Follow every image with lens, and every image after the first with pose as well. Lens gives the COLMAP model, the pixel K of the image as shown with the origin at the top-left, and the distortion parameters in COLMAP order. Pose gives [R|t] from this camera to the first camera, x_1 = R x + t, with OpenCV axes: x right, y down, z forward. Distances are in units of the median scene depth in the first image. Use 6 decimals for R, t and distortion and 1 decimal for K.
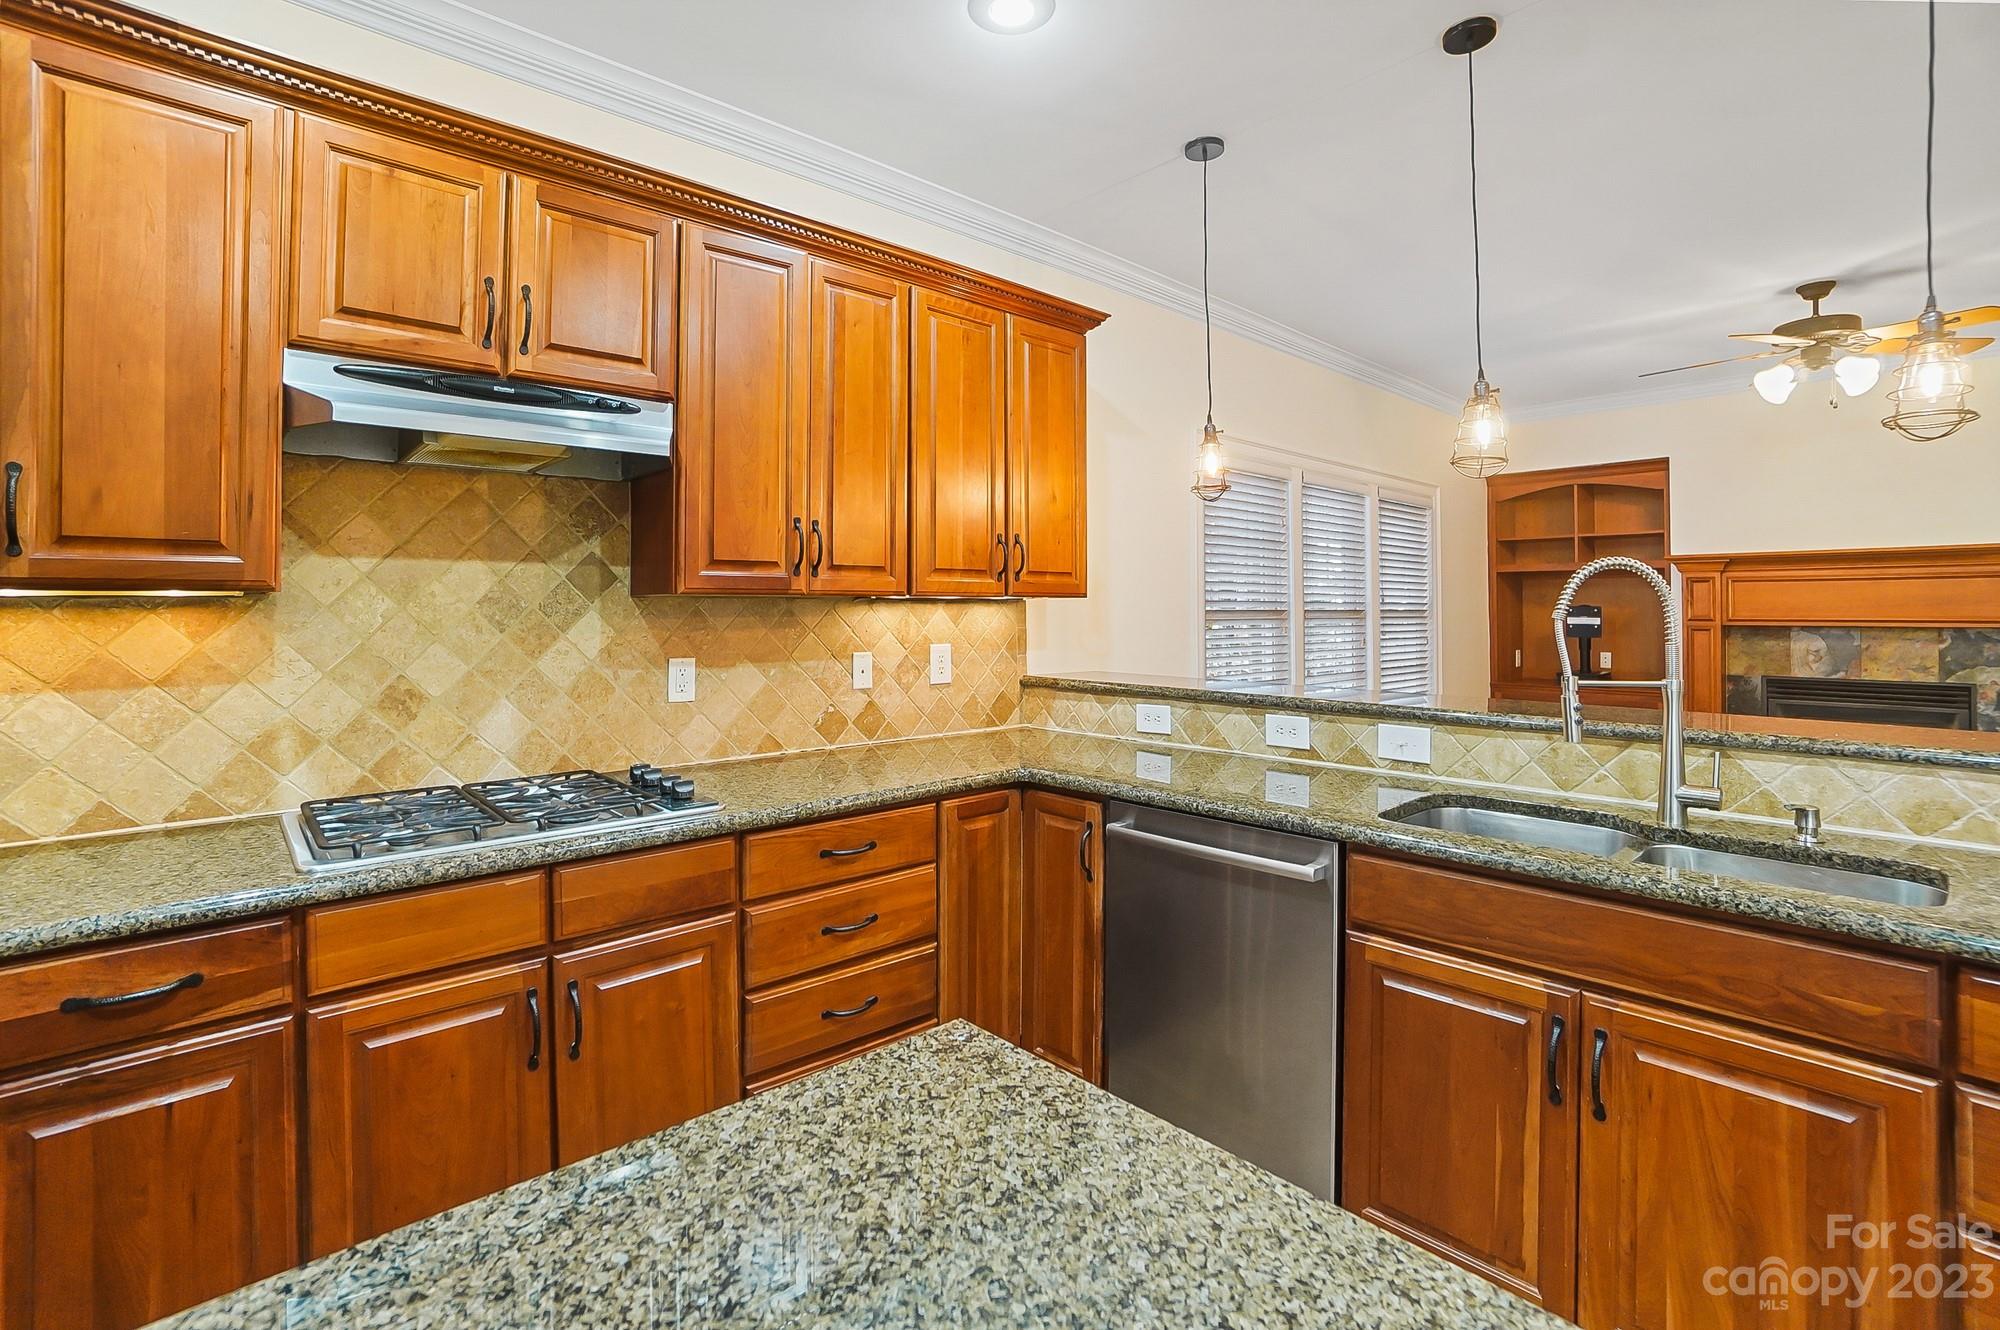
lens RADIAL K [[898.9, 0, 978.6], [0, 898.9, 617.5], [0, 0, 1]] dist [-0.053659, 0.010187]
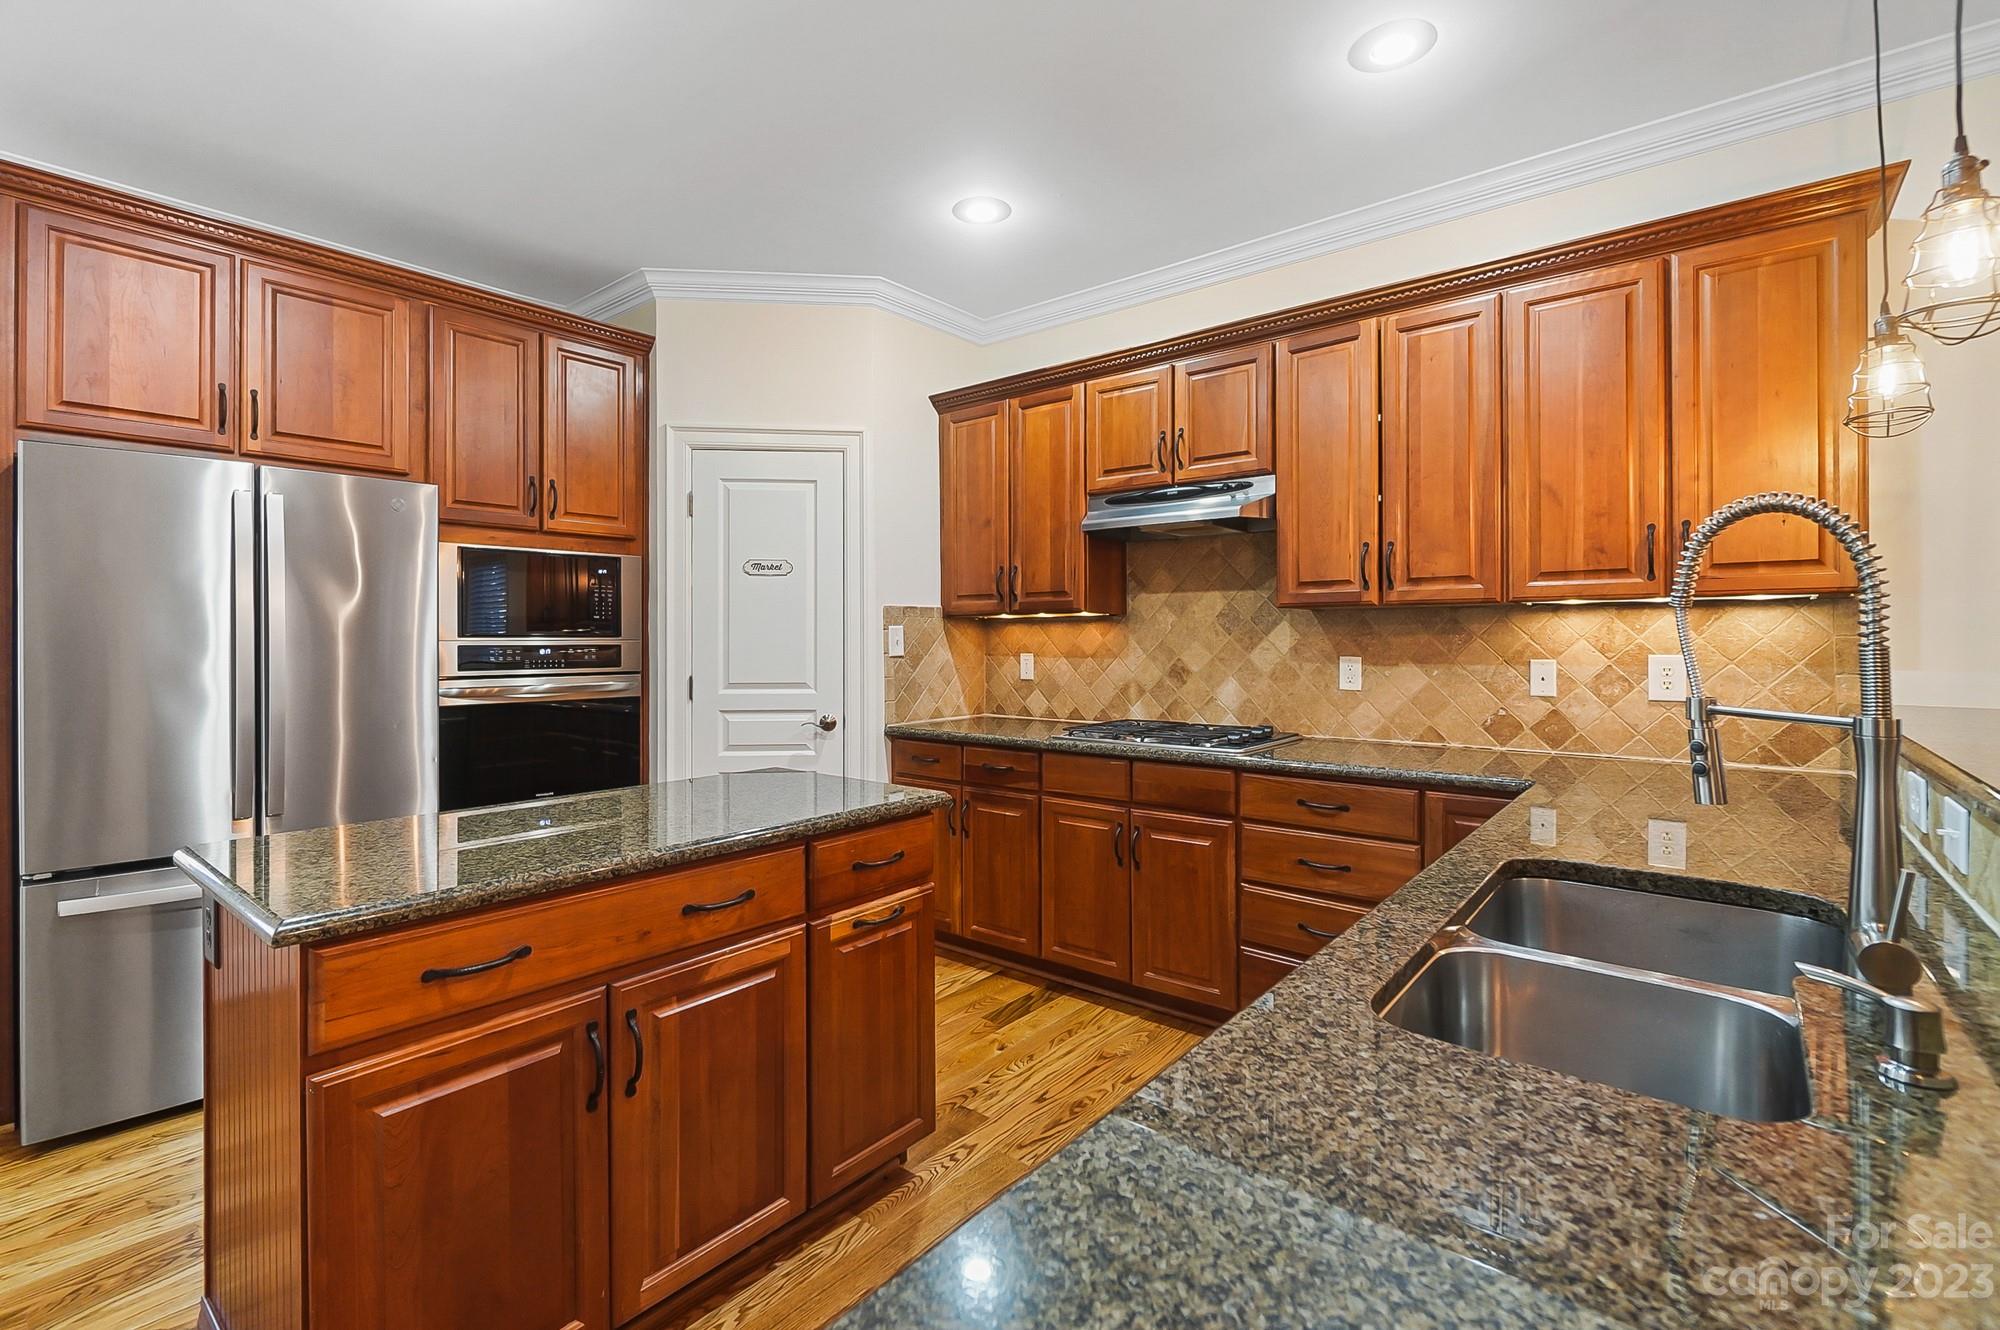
lens RADIAL K [[883.4, 0, 1002.3], [0, 883.4, 650.5], [0, 0, 1]] dist [-0.003390, -0.002457]
pose [[0.163286, 0.015897, -0.986451, 0.857347], [-0.004926, 0.999871, 0.015298, 0.019838], [0.986566, 0.002362, 0.163343, 0.294056]]
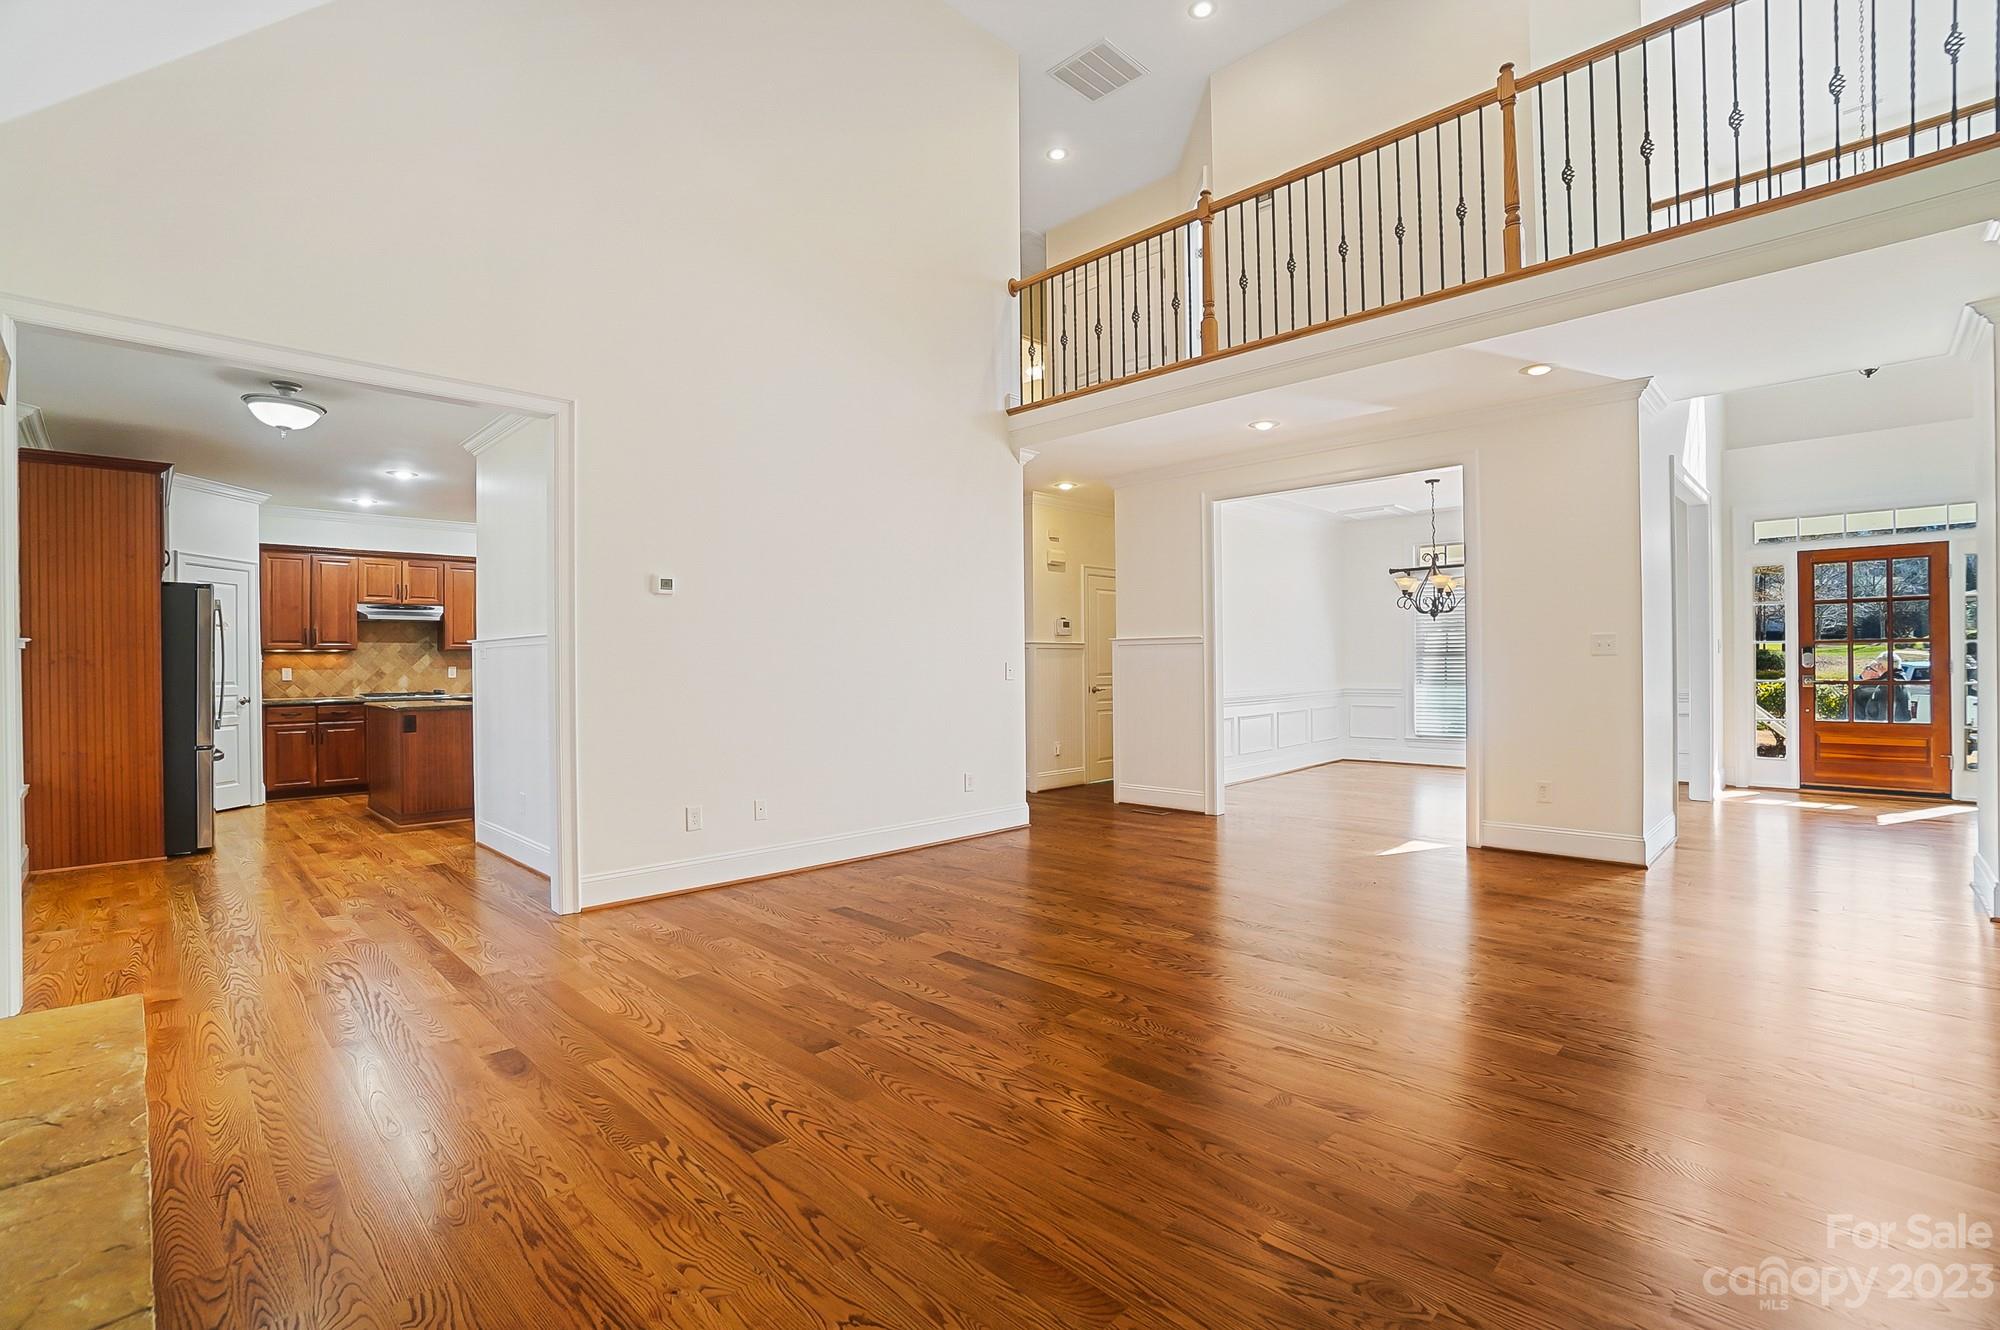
lens RADIAL K [[883.4, 0, 922.1], [0, 883.4, 665.5], [0, 0, 1]] dist [-0.003390, -0.002457]
pose [[0.999923, -0.009230, 0.008244, 1.705132], [0.009275, 0.999942, -0.005473, 0.082038], [-0.008193, 0.005550, 0.999951, -2.898092]]
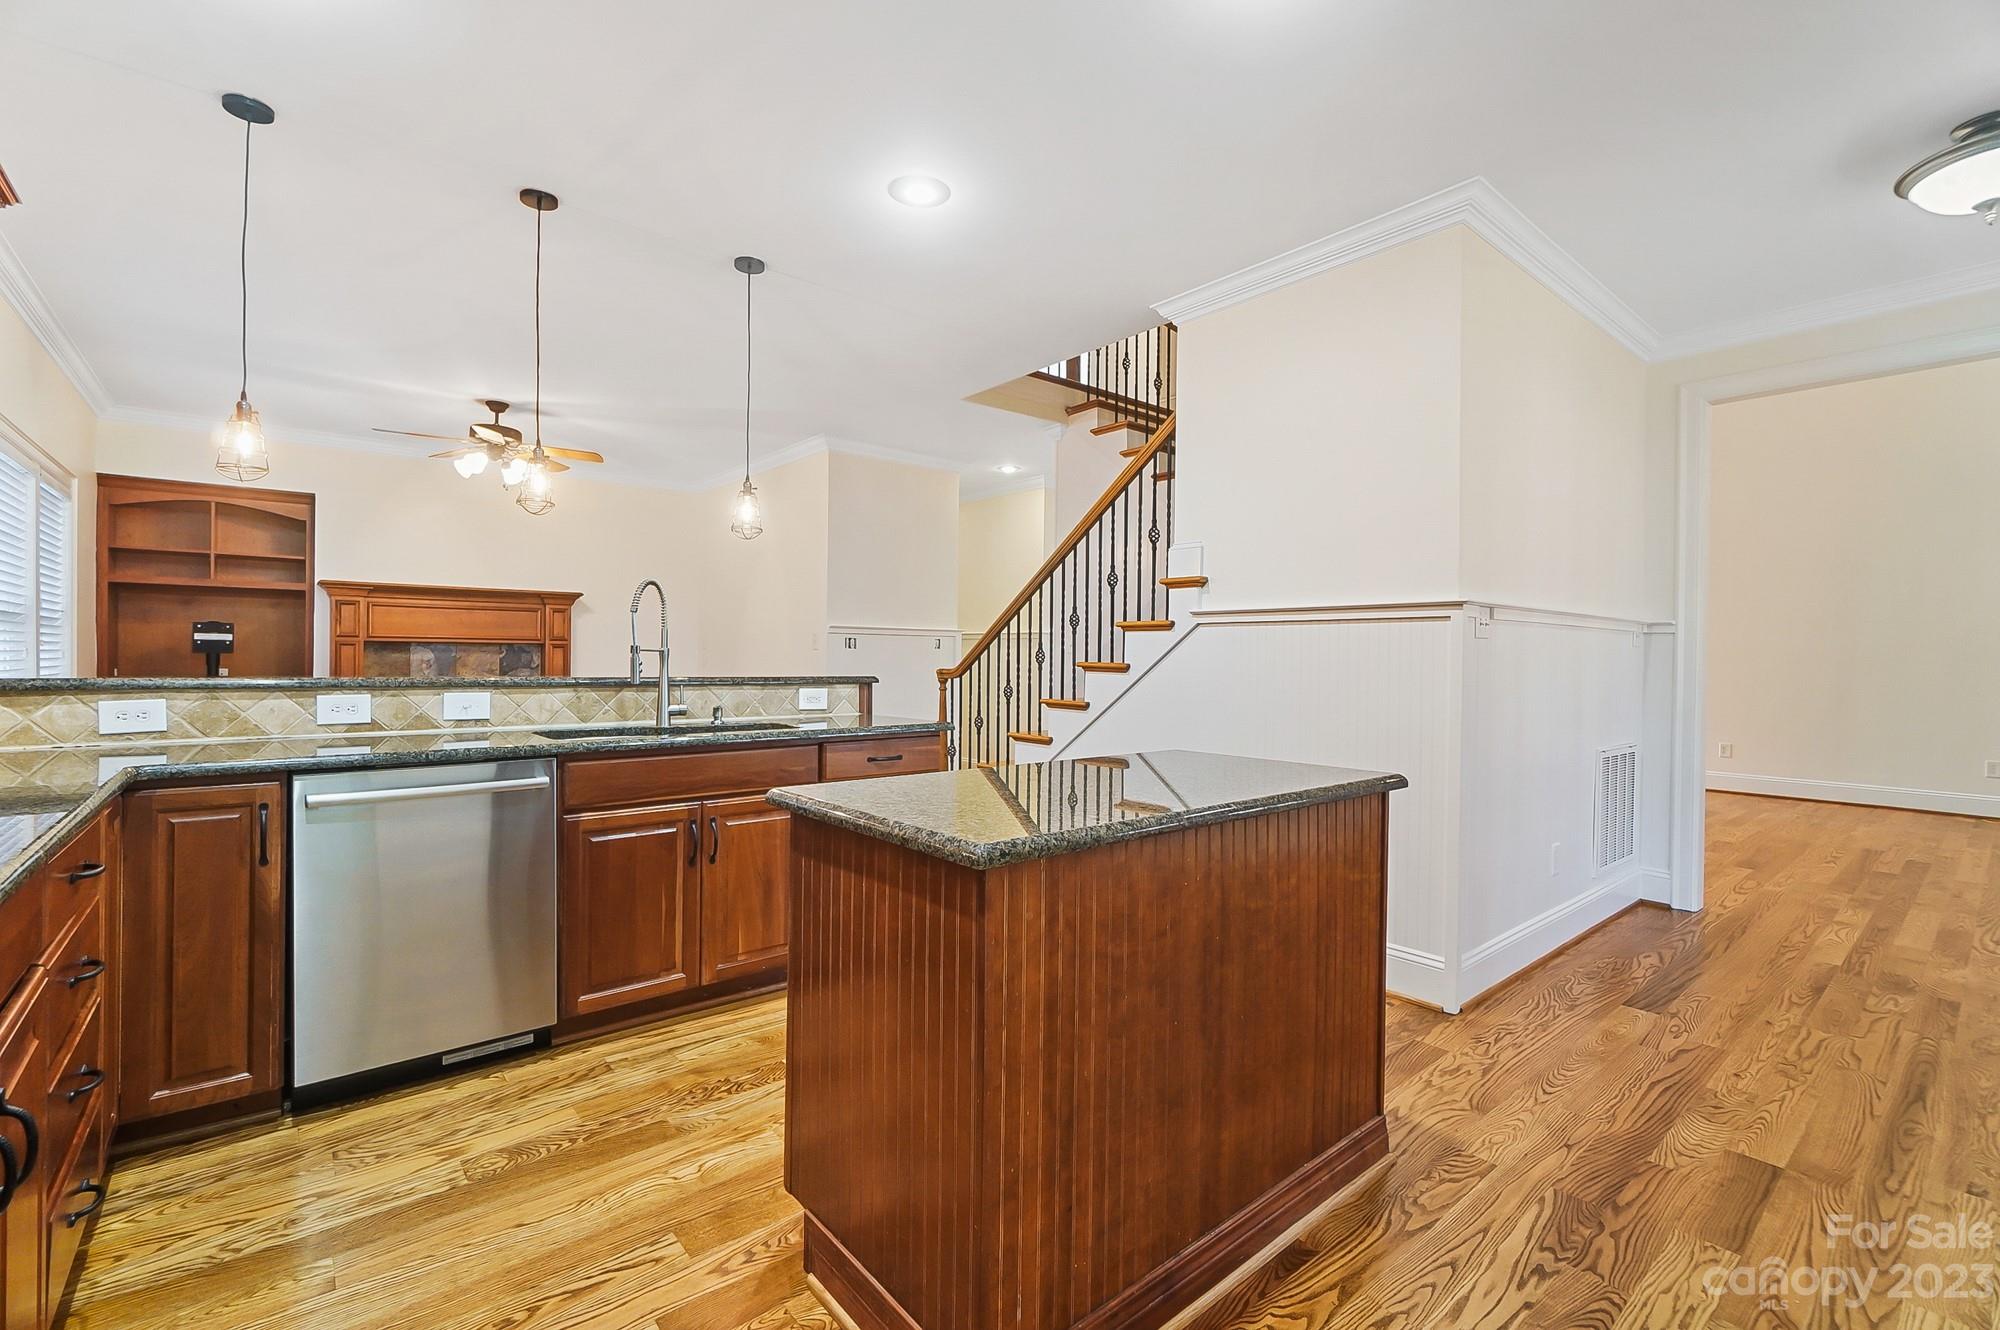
lens RADIAL K [[883.4, 0, 982.6], [0, 883.4, 662.6], [0, 0, 1]] dist [-0.003390, -0.002457]
pose [[0.033138, -0.004884, 0.999439, -0.749583], [-0.002806, 0.999984, 0.004980, 0.065726], [-0.999447, -0.002970, 0.033124, 0.188482]]
